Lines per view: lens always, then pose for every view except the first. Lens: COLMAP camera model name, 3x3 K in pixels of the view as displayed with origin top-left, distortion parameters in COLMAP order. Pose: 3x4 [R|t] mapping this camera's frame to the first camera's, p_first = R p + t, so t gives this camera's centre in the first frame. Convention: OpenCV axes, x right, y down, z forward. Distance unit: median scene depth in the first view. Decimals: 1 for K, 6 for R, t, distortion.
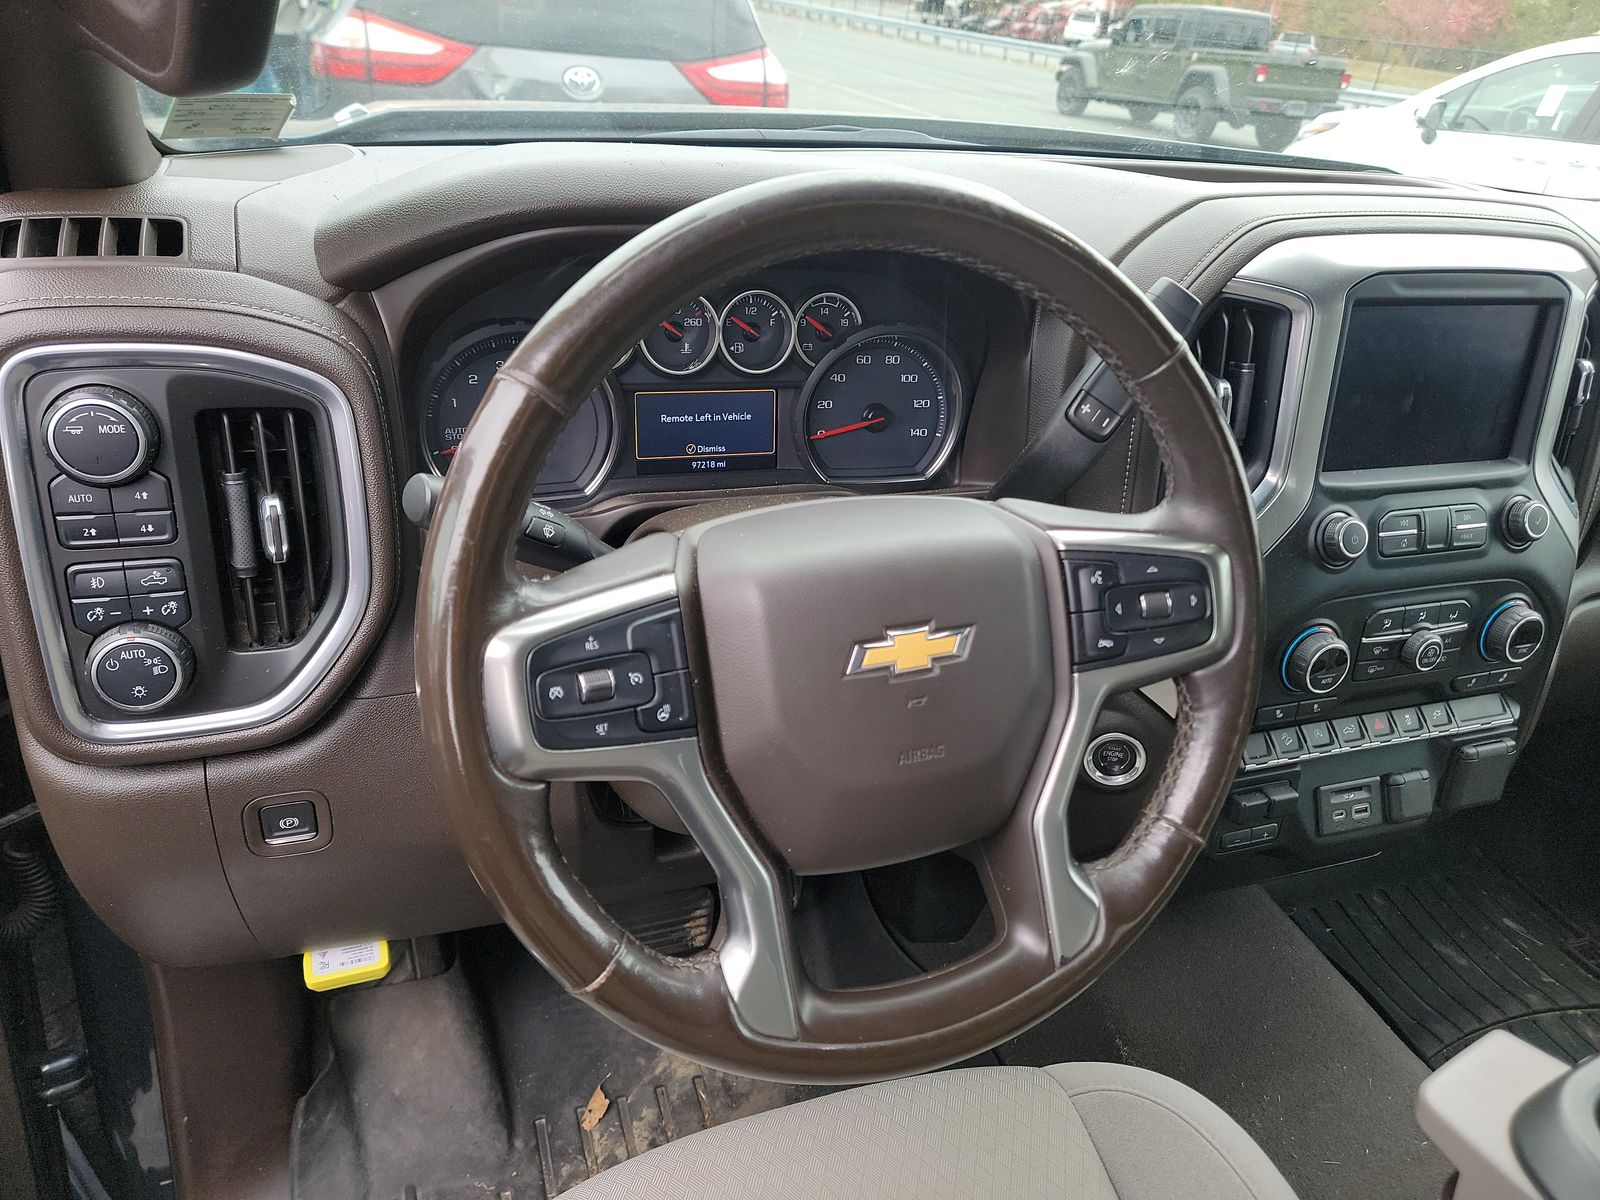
lens RADIAL K [[1125.6, 0, 812.4], [0, 1125.6, 607.8], [0, 0, 1]] dist [0.061047, -0.052835]
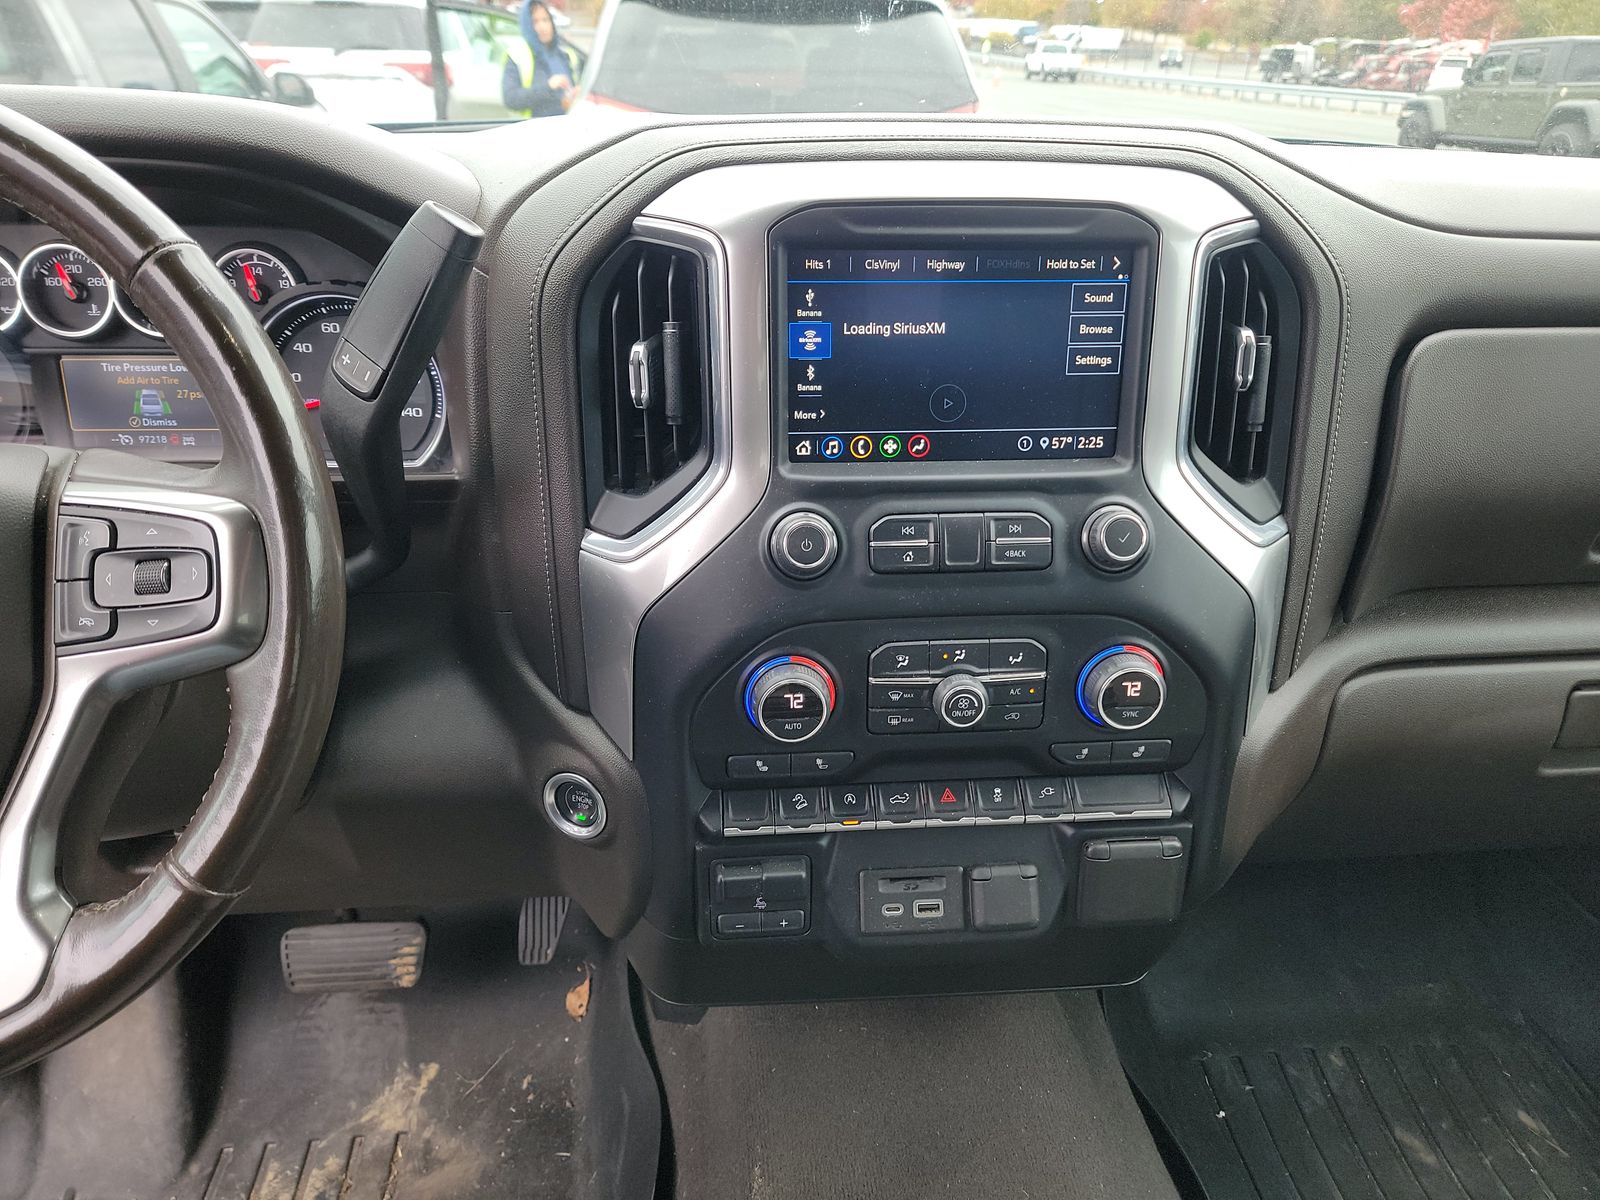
lens RADIAL K [[1125.6, 0, 808.0], [0, 1125.6, 589.7], [0, 0, 1]] dist [0.061047, -0.052835]
pose [[0.960882, 0.046249, -0.273071, 0.353246], [-0.065800, 0.995850, -0.062872, 0.009765], [0.269030, 0.078381, 0.959937, 0.132674]]
